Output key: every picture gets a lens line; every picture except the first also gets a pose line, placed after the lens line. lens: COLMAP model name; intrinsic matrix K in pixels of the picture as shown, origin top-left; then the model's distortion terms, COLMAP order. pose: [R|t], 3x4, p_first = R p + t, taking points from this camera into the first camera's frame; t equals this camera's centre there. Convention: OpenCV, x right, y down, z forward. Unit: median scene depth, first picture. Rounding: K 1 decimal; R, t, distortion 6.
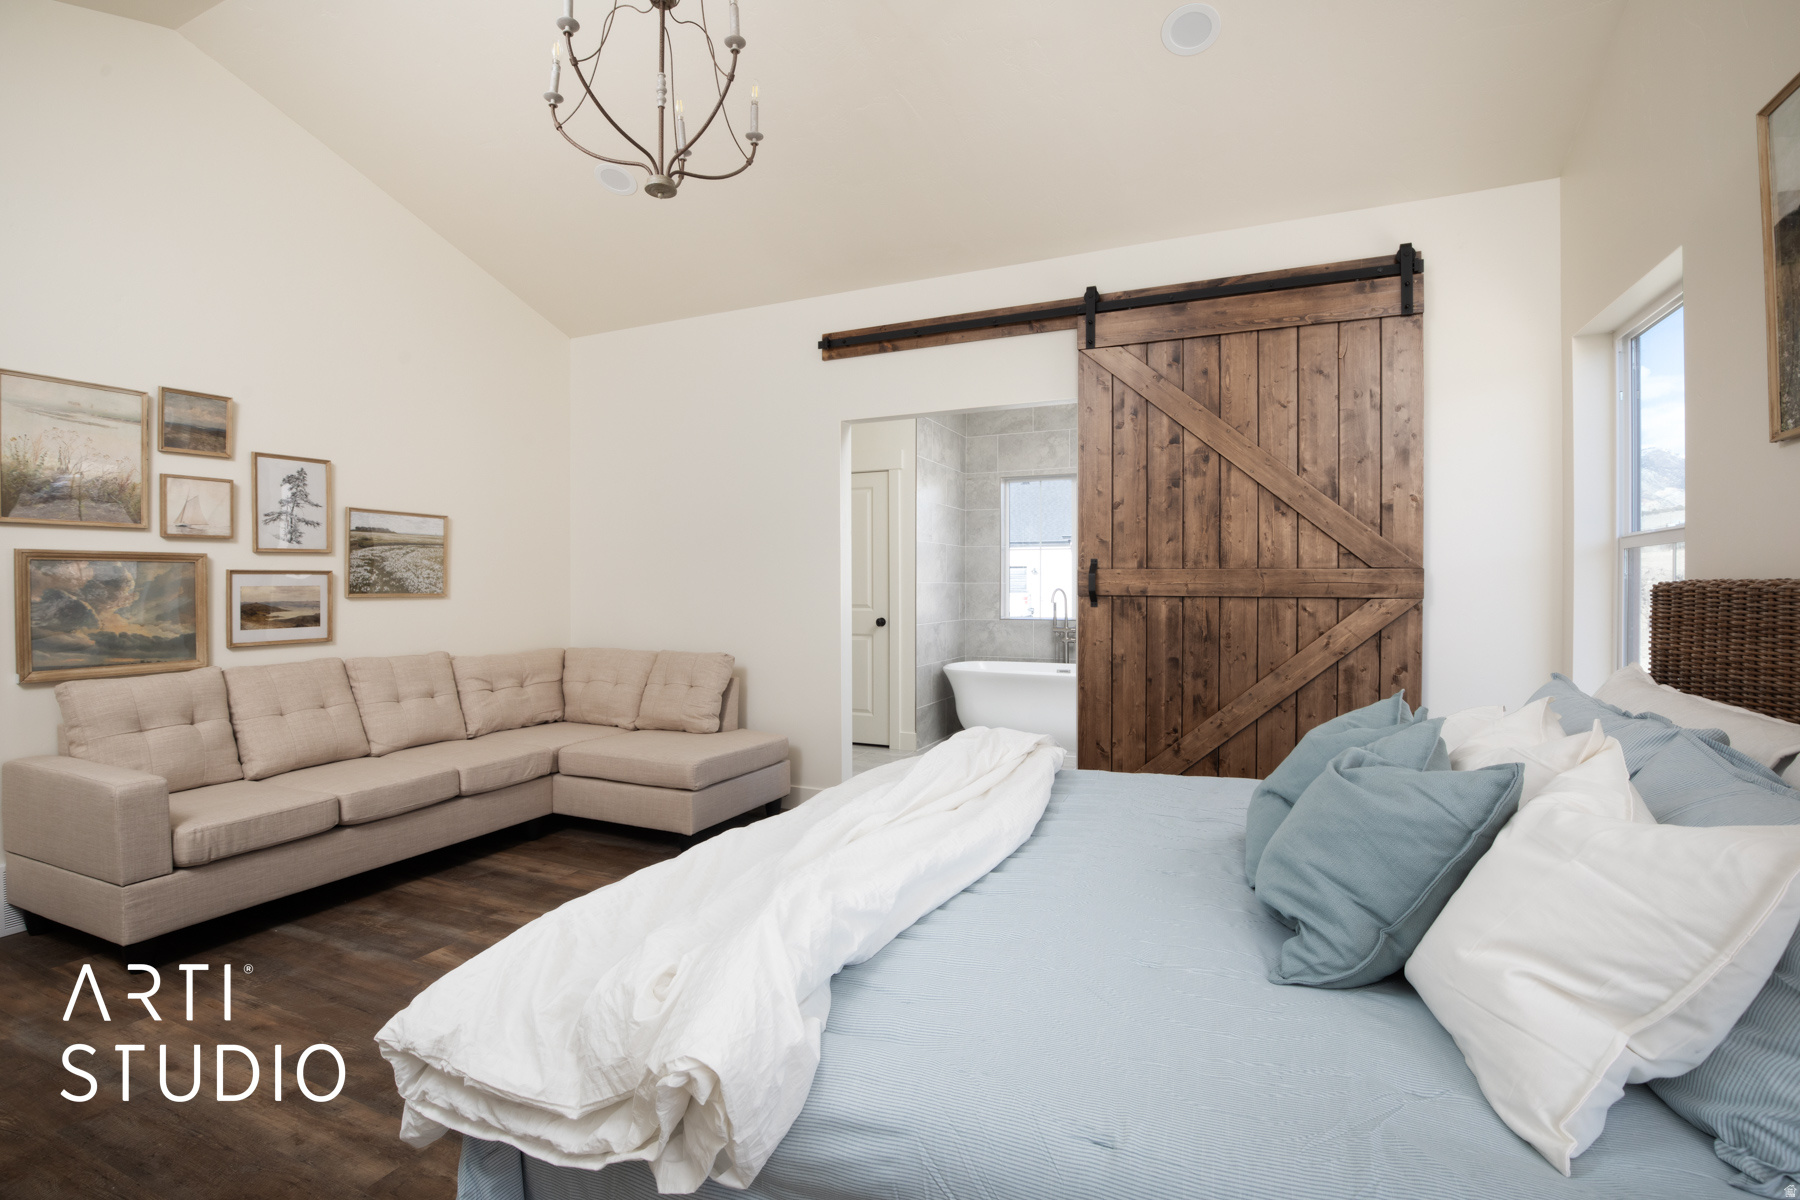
lens RADIAL K [[831.3, 0, 902.2], [0, 831.3, 593.7], [0, 0, 1]] dist [-0.017192, 0.000692]
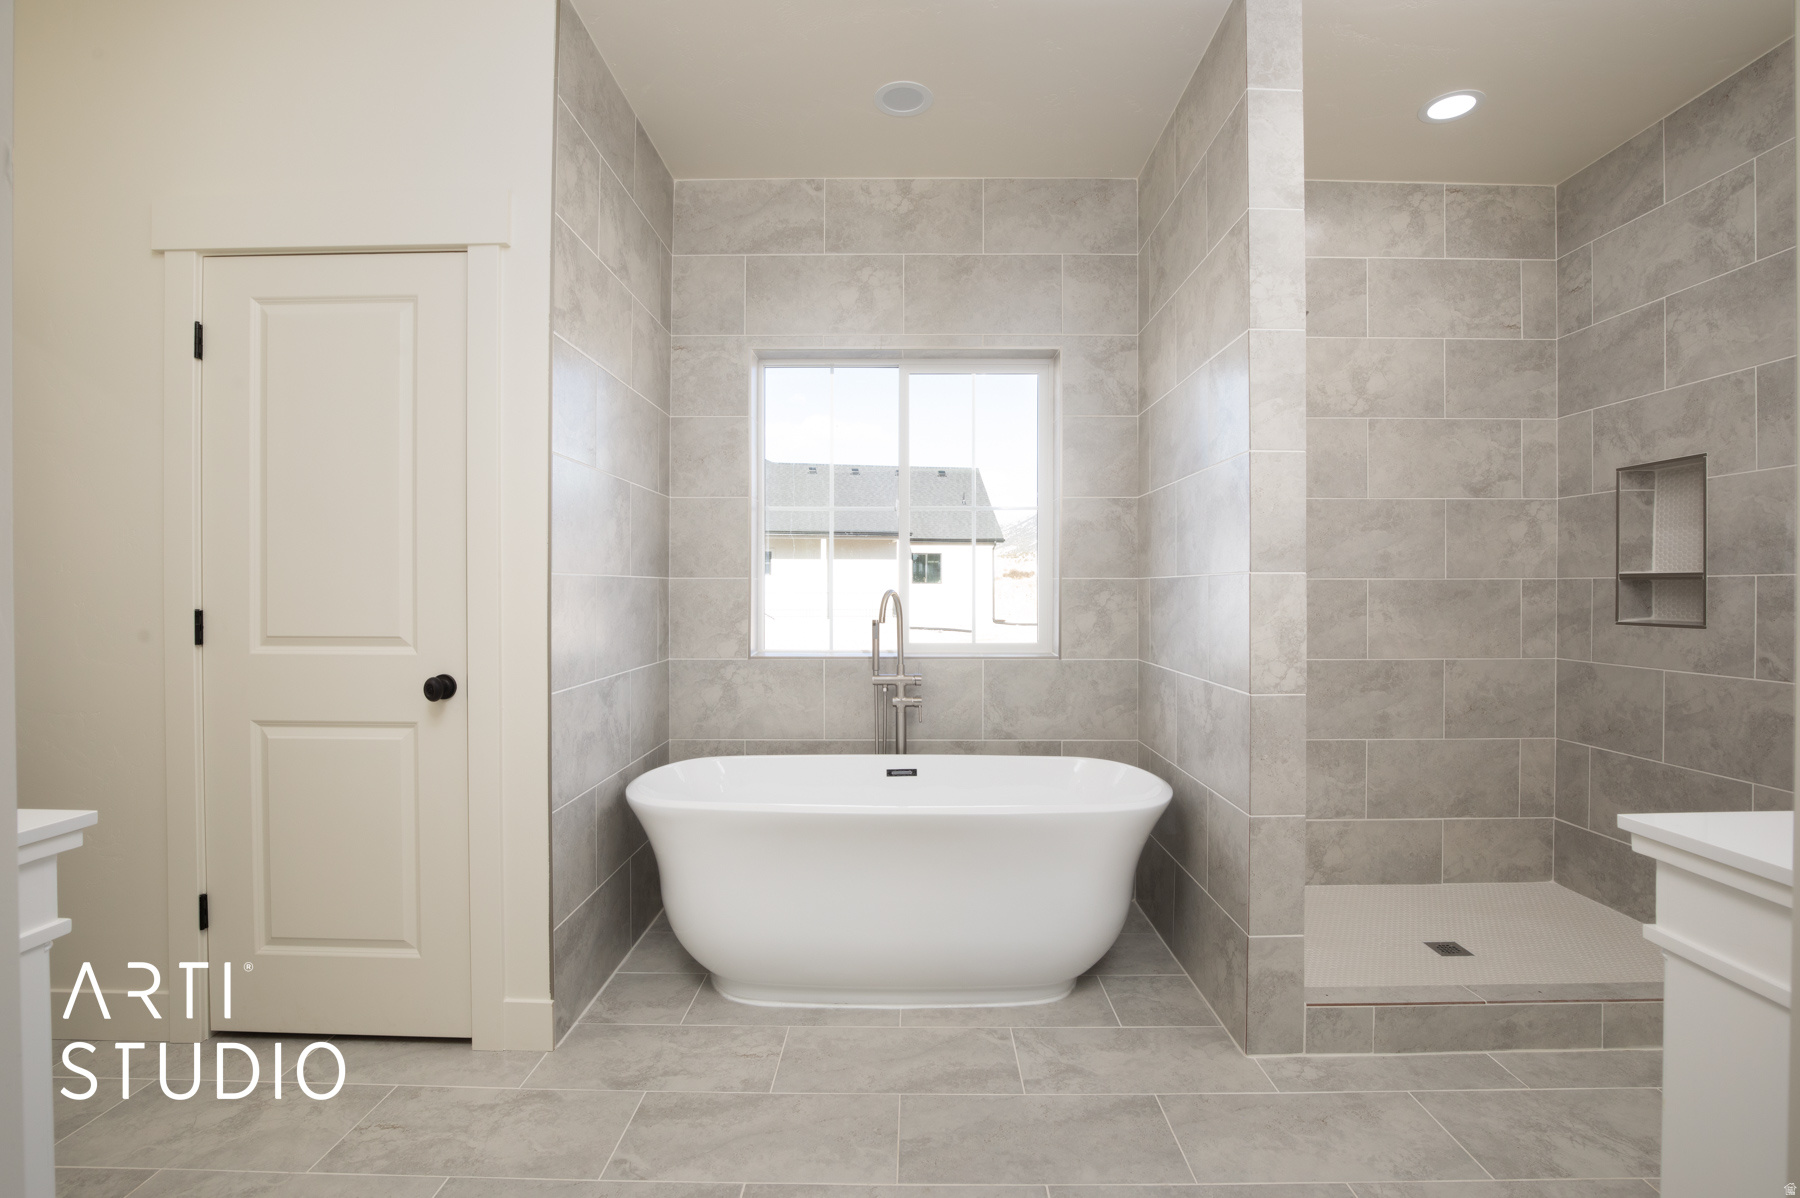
lens RADIAL K [[831.3, 0, 906.6], [0, 831.3, 591.2], [0, 0, 1]] dist [-0.017192, 0.000692]
pose [[0.909581, 0.001952, 0.415521, 0.006905], [0.000368, 0.999985, -0.005505, -0.003215], [-0.415526, 0.005160, 0.909567, 0.565618]]
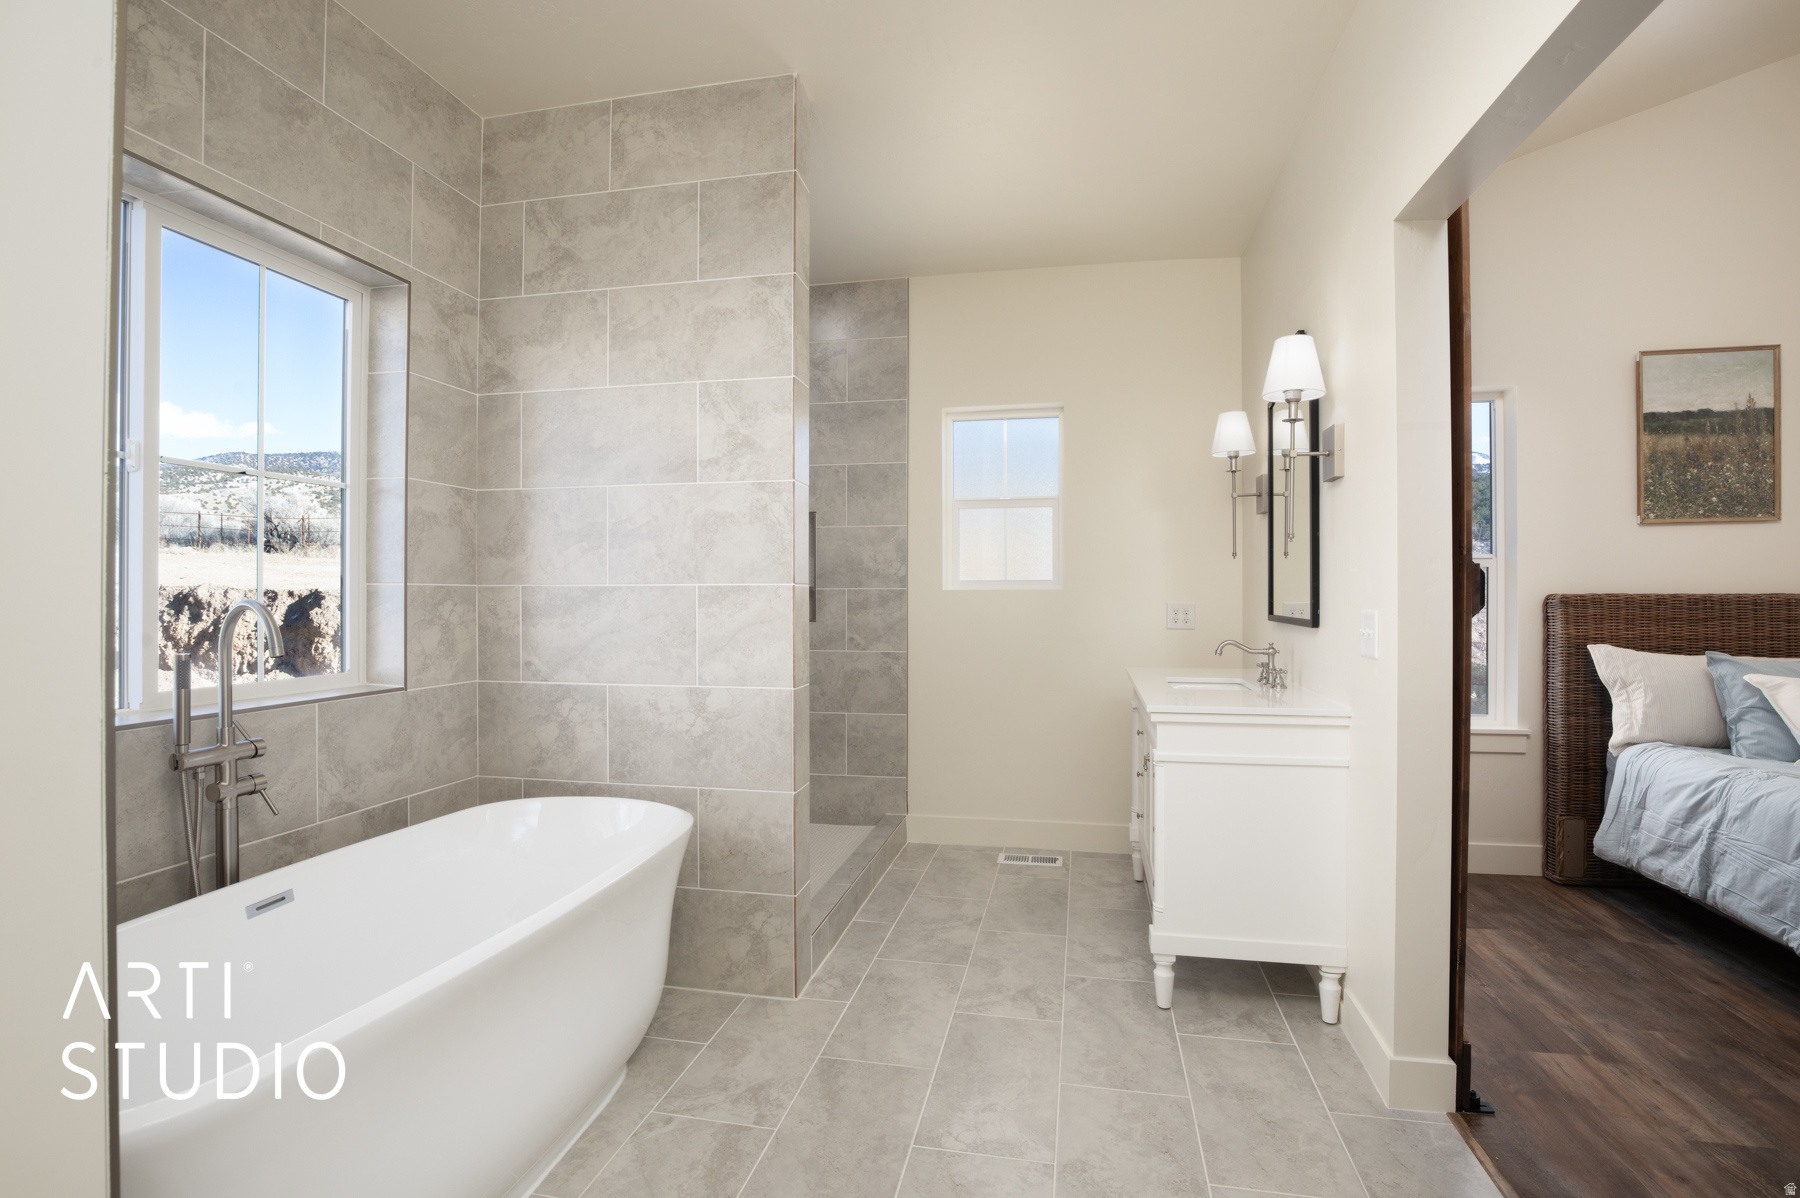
lens RADIAL K [[831.3, 0, 904.4], [0, 831.3, 593.0], [0, 0, 1]] dist [-0.017192, 0.000692]
pose [[-0.209489, 0.007030, 0.977786, -0.112090], [0.009687, 0.999940, -0.005114, -0.005341], [-0.977763, 0.008401, -0.209545, 0.822805]]
